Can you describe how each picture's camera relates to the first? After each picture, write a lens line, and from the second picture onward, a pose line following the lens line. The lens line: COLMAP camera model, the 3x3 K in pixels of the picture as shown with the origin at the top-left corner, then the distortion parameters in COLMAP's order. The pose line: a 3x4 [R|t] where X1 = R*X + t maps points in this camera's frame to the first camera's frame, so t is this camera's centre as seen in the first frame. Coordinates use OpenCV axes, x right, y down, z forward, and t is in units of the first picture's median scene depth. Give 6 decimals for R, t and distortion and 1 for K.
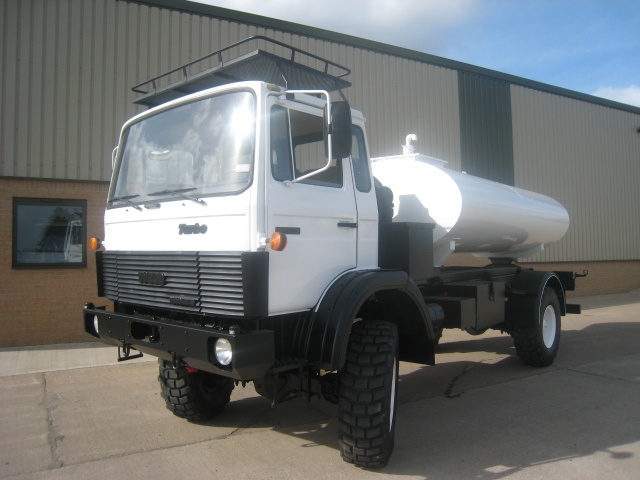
lens RADIAL K [[531.3, 0, 320.0], [0, 531.3, 240.0], [0, 0, 1]] dist [-0.156350, 0.122180]
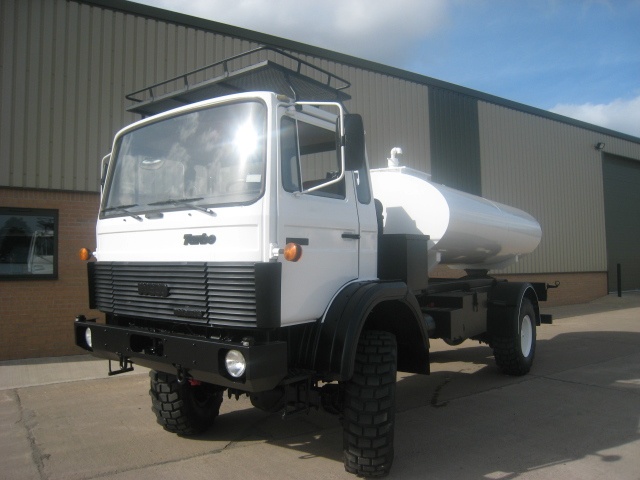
lens RADIAL K [[531.3, 0, 320.0], [0, 531.3, 240.0], [0, 0, 1]] dist [-0.156350, 0.122180]
pose [[0.997040, 0.003924, 0.076786, -0.074499], [-0.002145, 0.999728, -0.023229, 0.002212], [-0.076856, 0.022995, 0.996777, -0.001448]]
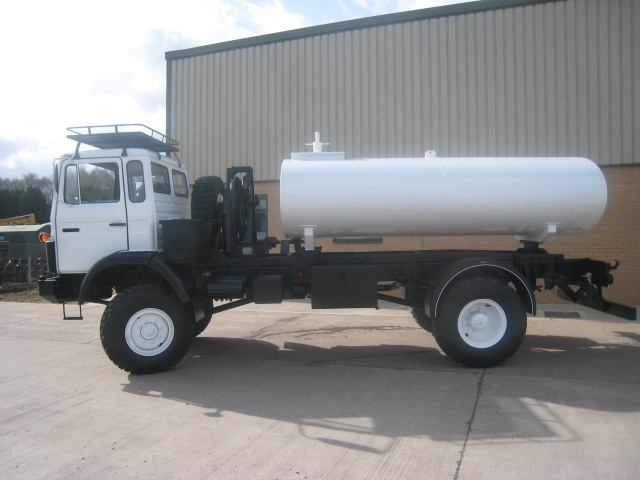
lens RADIAL K [[531.3, 0, 320.0], [0, 531.3, 240.0], [0, 0, 1]] dist [-0.156350, 0.122180]
pose [[0.644402, 0.015292, -0.764534, 1.532868], [0.028841, 0.998603, 0.044283, -0.030119], [0.764143, -0.050586, 0.643060, 0.382619]]
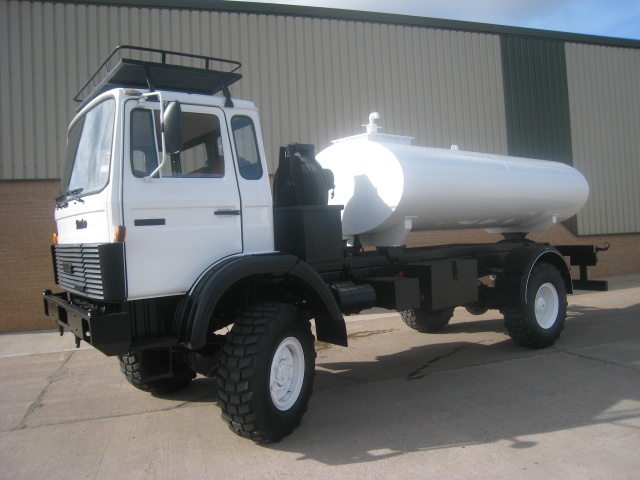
lens RADIAL K [[531.3, 0, 320.0], [0, 531.3, 240.0], [0, 0, 1]] dist [-0.156350, 0.122180]
pose [[0.976699, -0.036803, -0.211433, 0.401730], [0.044957, 0.998414, 0.033889, -0.001360], [0.209851, -0.042605, 0.976805, 0.010049]]
